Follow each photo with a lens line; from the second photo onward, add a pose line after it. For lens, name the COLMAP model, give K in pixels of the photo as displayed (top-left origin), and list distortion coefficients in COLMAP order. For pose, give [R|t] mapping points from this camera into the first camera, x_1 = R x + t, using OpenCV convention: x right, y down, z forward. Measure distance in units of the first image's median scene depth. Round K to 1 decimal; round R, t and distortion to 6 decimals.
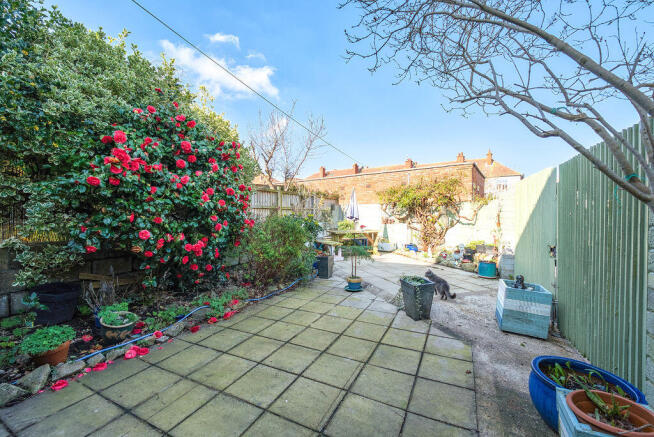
lens RADIAL K [[267.8, 0, 328.9], [0, 267.8, 214.2], [0, 0, 1]] dist [0.000097, -0.000049]
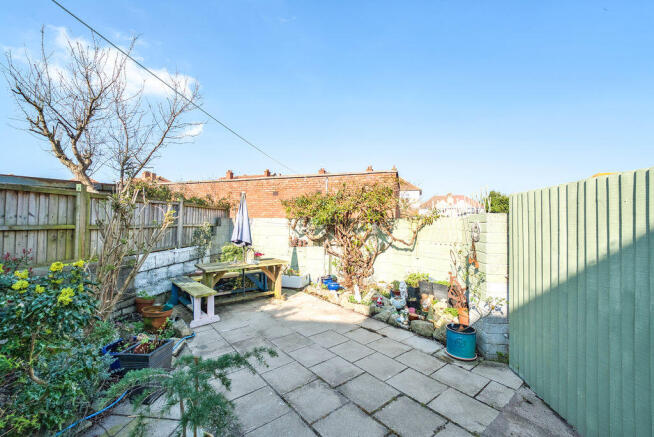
lens RADIAL K [[267.8, 0, 328.9], [0, 267.8, 214.2], [0, 0, 1]] dist [0.000097, -0.000049]
pose [[0.949013, 0.018501, 0.314693, 0.081979], [-0.008614, 0.999426, -0.032777, -0.030729], [-0.315118, 0.028395, 0.948628, 0.334335]]
